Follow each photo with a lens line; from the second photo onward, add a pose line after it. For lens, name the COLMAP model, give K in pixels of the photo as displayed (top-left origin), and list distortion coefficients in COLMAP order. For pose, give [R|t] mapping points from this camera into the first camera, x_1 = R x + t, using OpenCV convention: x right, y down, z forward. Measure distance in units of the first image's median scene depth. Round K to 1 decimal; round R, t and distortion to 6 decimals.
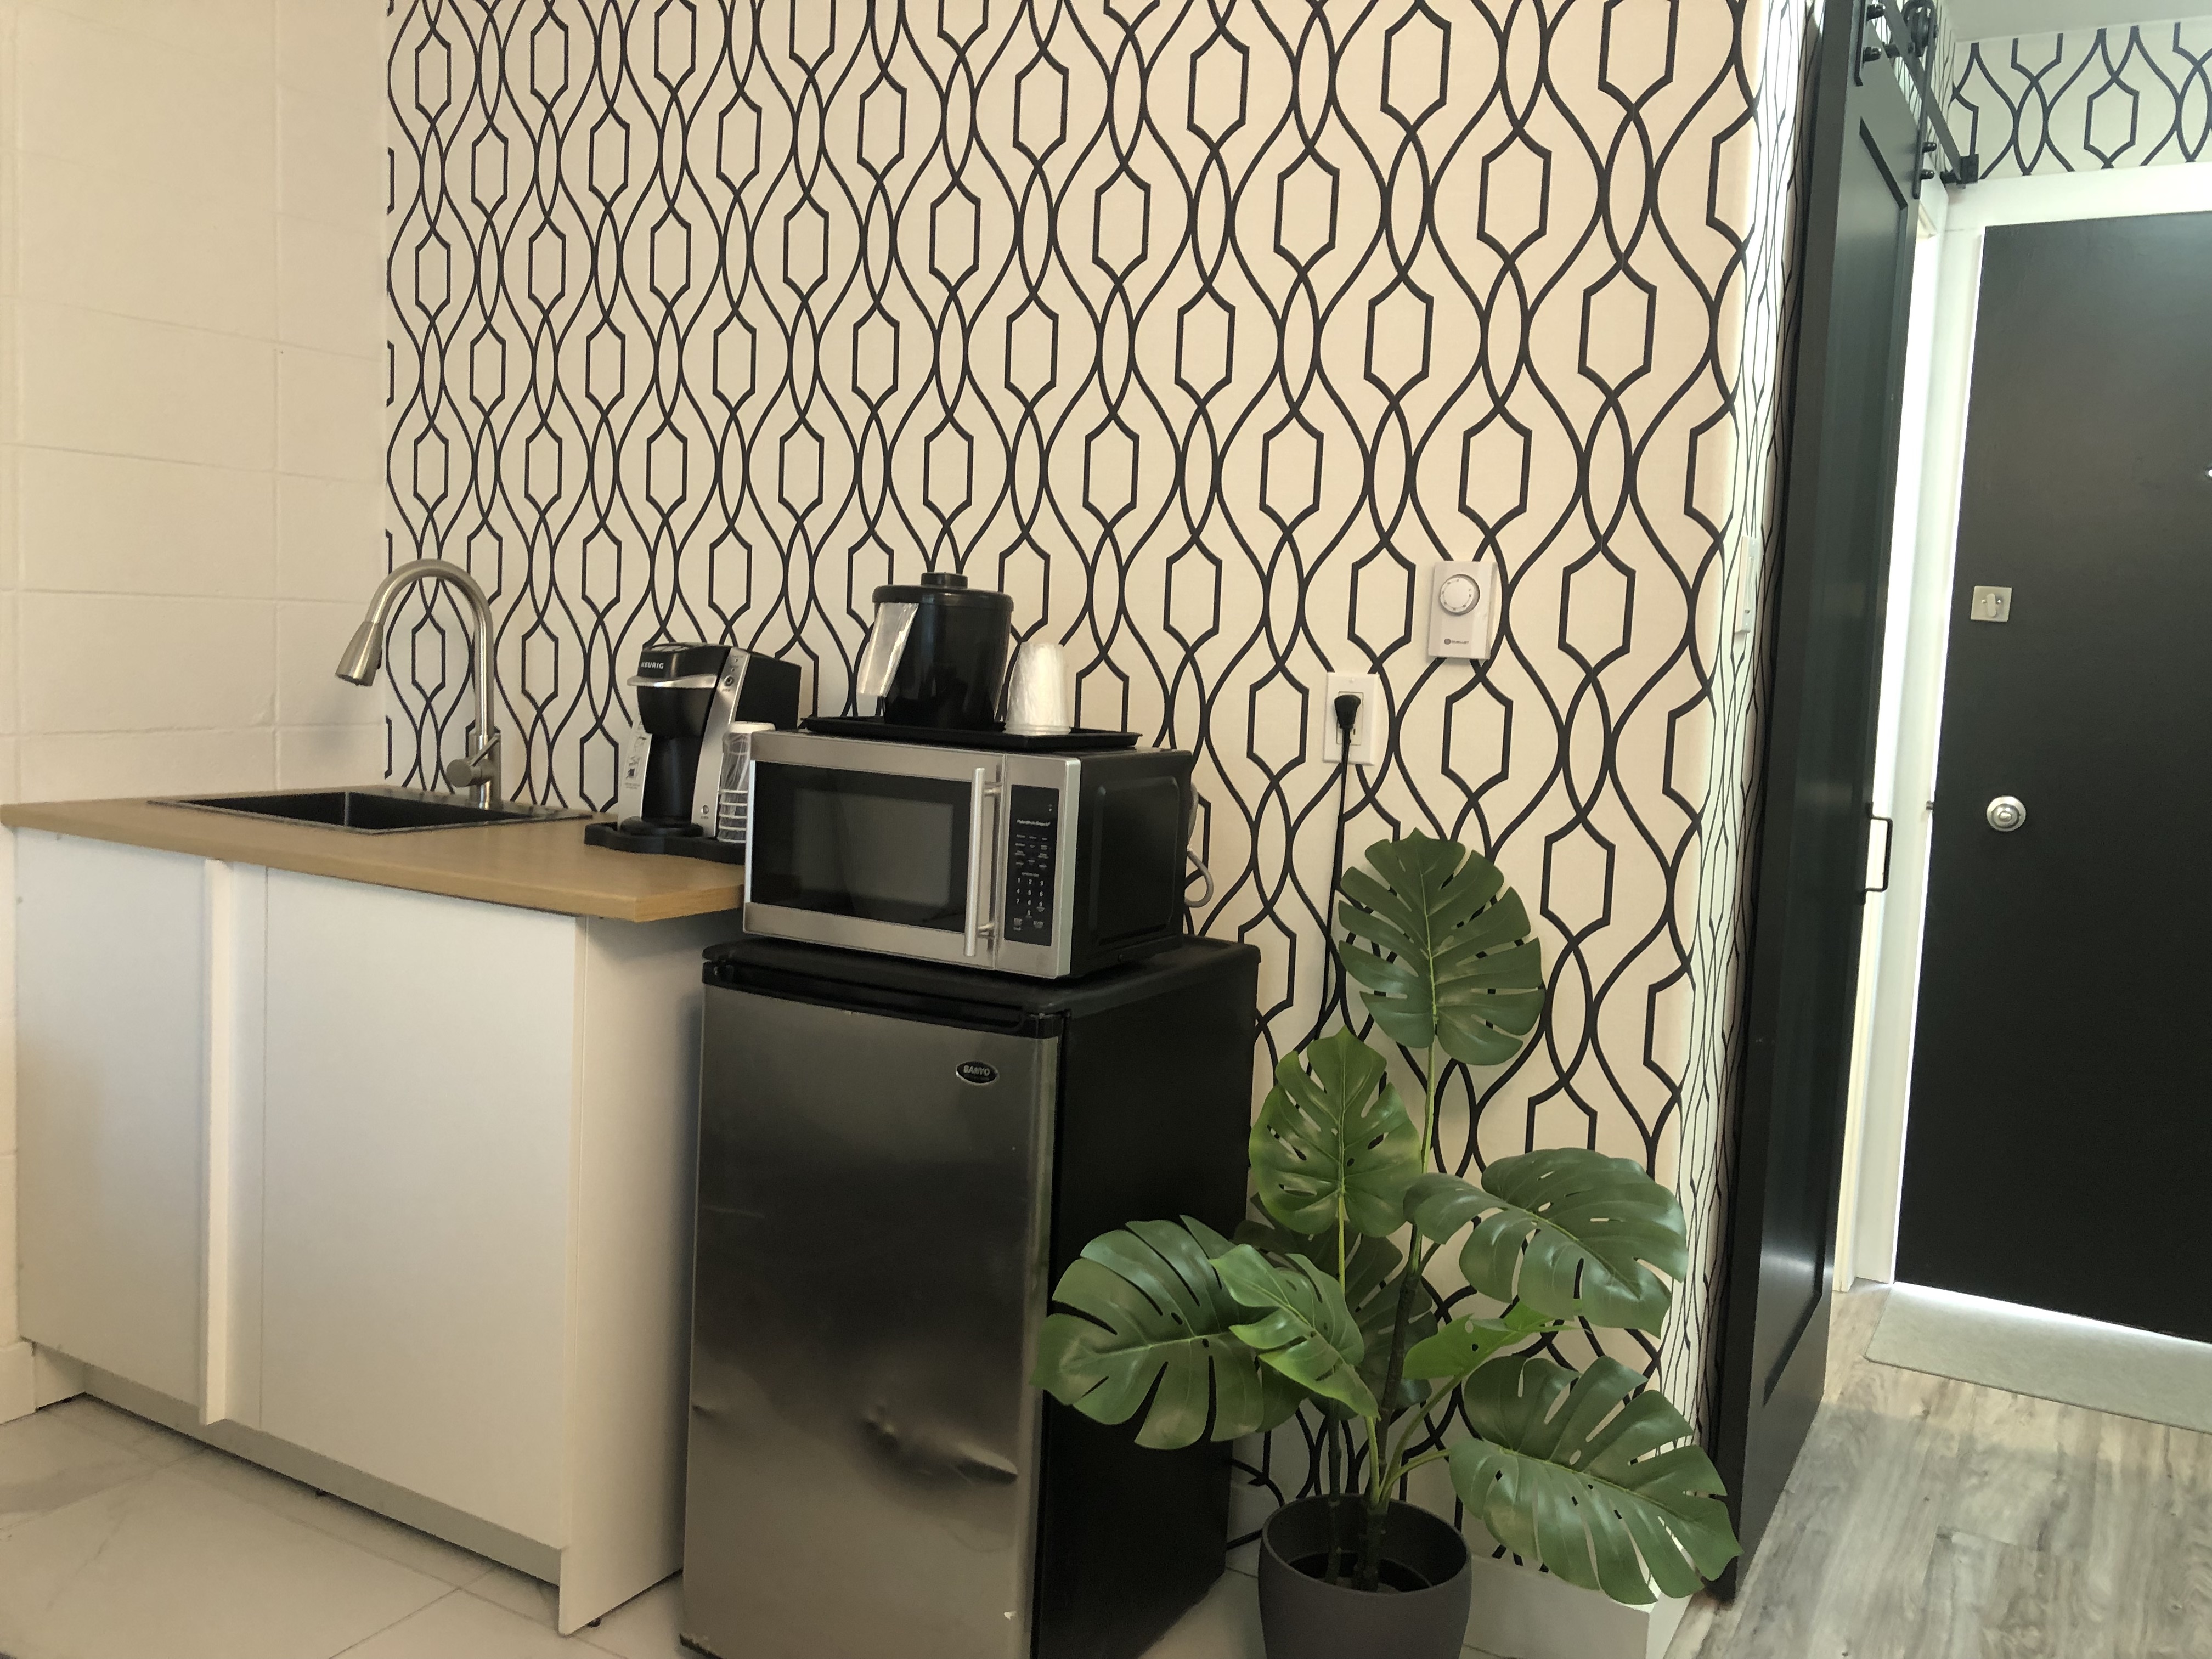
lens RADIAL K [[1948.3, 0, 1049.7], [0, 1948.3, 823.4], [0, 0, 1]] dist [0.126793, -0.296101]
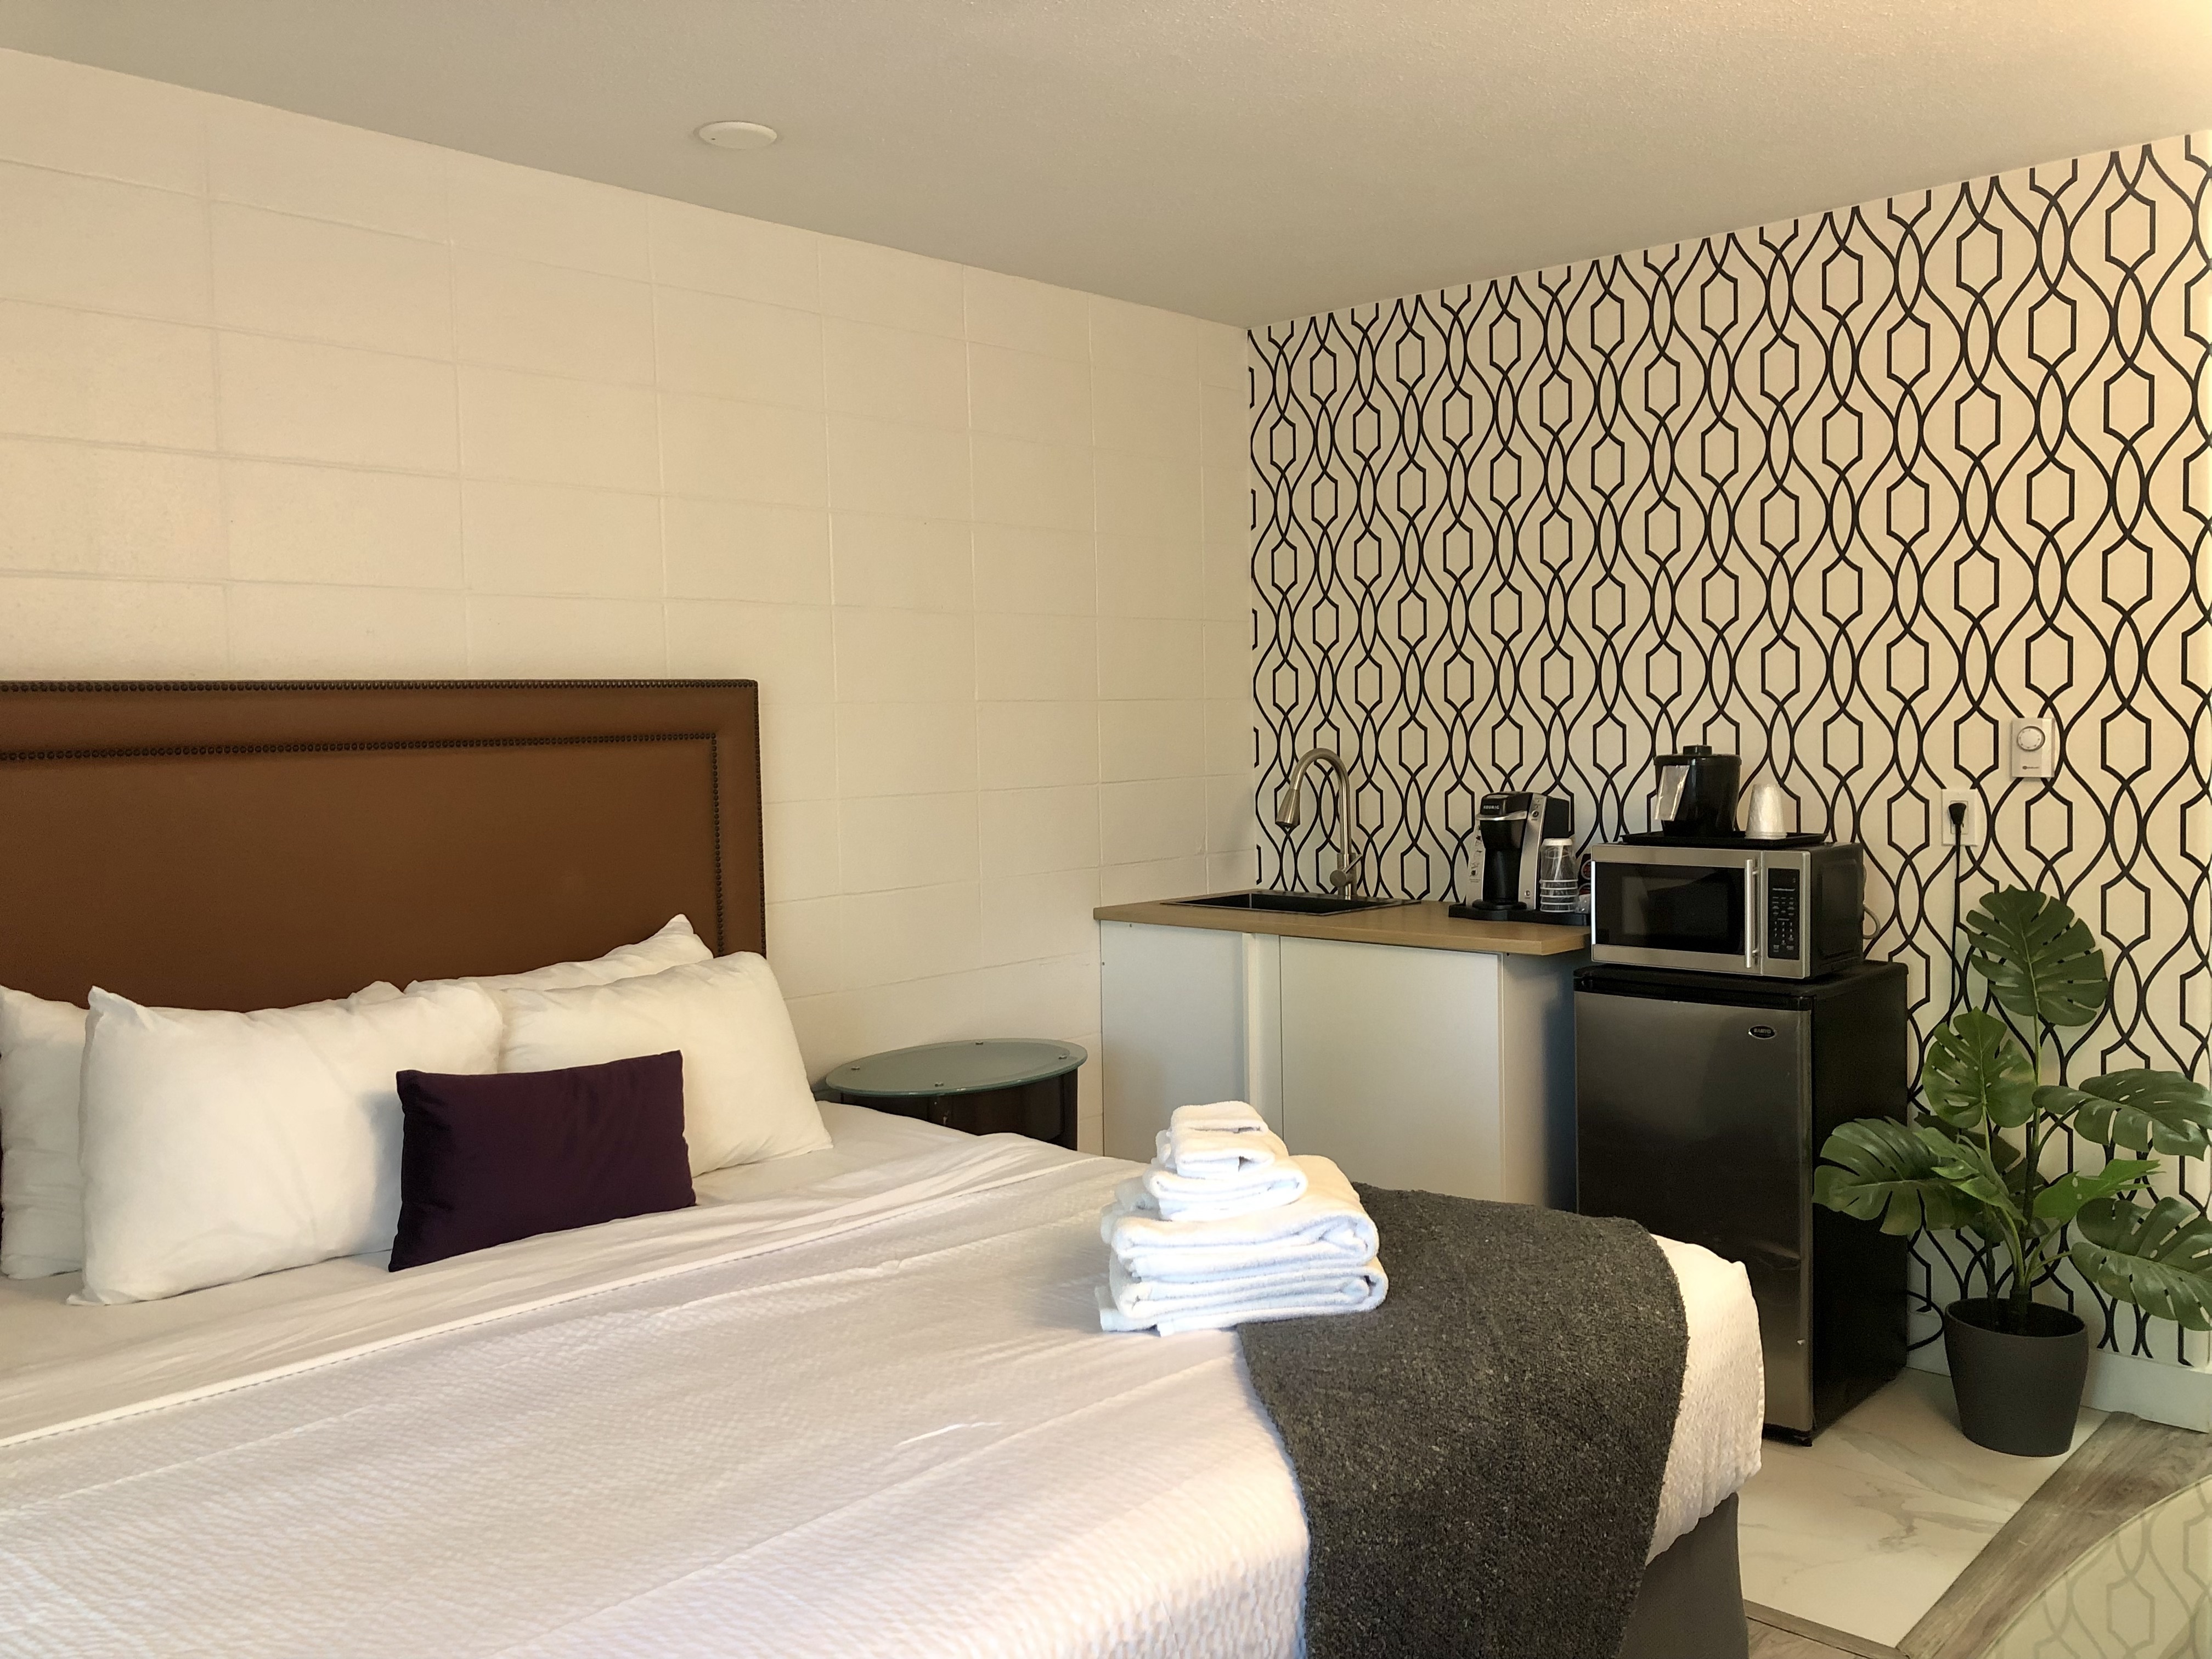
lens RADIAL K [[1809.2, 0, 1103.9], [0, 1809.2, 816.9], [0, 0, 1]] dist [-0.001130, 0.041150]
pose [[0.972465, -0.053661, -0.226787, -0.197646], [0.041195, 0.997387, -0.059352, 0.005017], [0.229379, 0.048375, 0.972134, -0.623052]]
